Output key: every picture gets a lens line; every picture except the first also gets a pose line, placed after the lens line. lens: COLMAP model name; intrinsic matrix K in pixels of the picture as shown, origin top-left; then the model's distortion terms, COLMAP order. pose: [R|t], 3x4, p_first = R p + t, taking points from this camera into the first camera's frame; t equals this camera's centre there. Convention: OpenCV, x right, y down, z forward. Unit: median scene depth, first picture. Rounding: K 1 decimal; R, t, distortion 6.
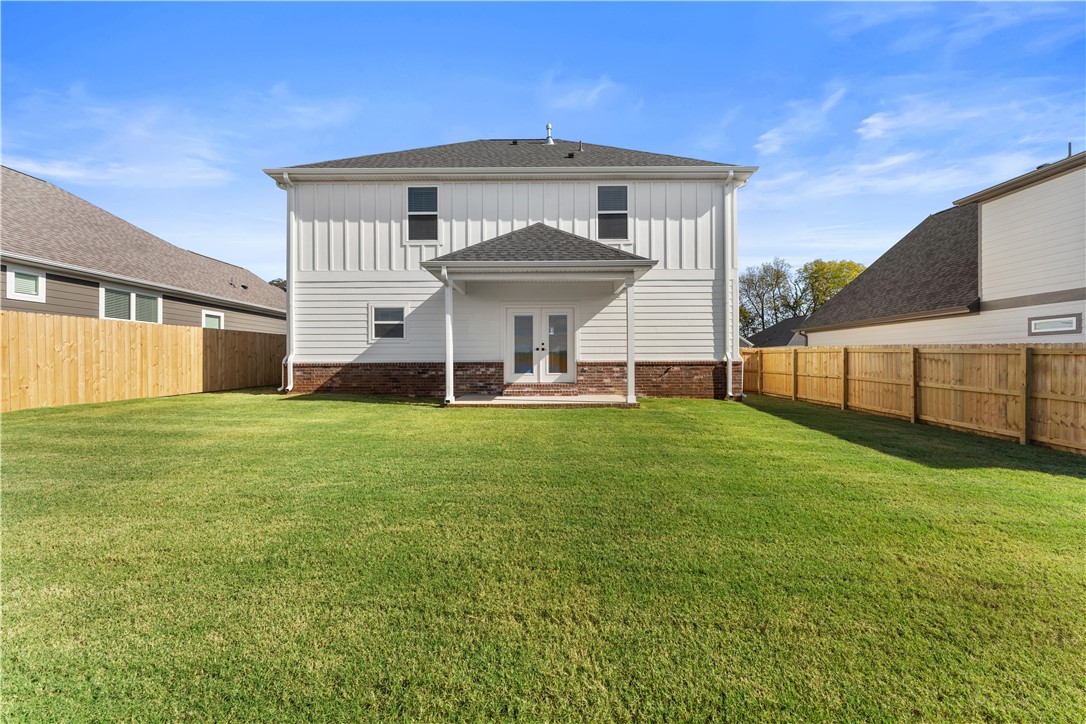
lens RADIAL K [[441.1, 0, 541.2], [0, 441.1, 363.9], [0, 0, 1]] dist [0.000534, -0.000012]
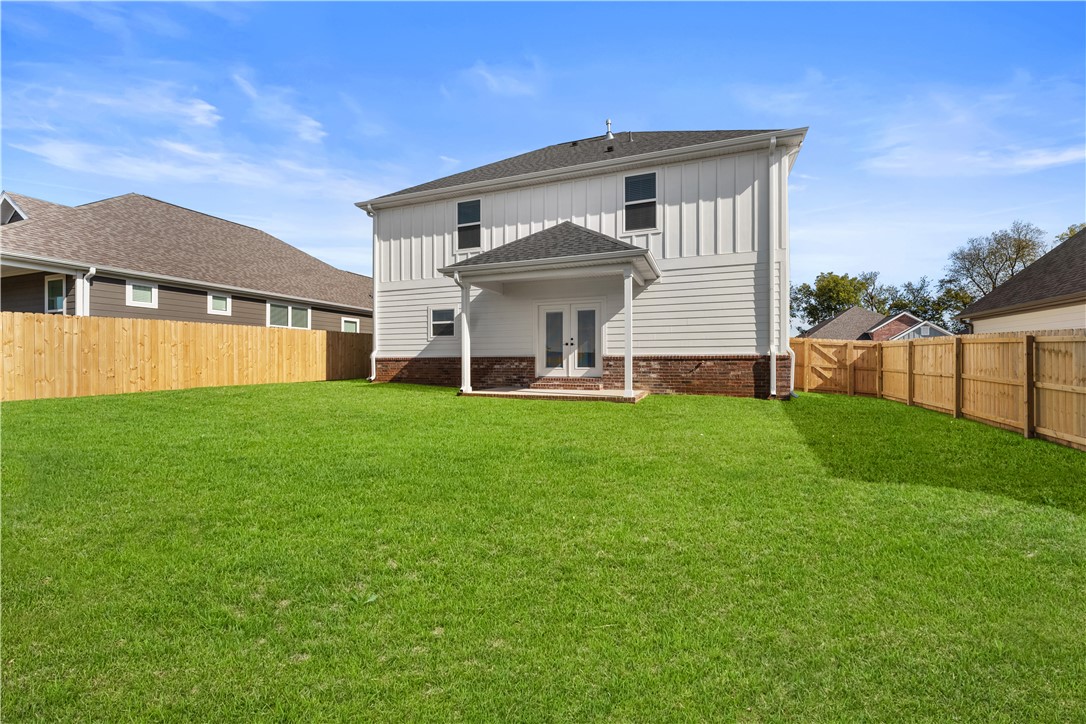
lens RADIAL K [[441.1, 0, 541.2], [0, 441.1, 363.9], [0, 0, 1]] dist [0.000534, -0.000012]
pose [[0.933290, 0.004126, -0.359099, 0.308728], [-0.003416, 0.999991, 0.002612, 0.010351], [0.359106, -0.001211, 0.933296, 0.017916]]
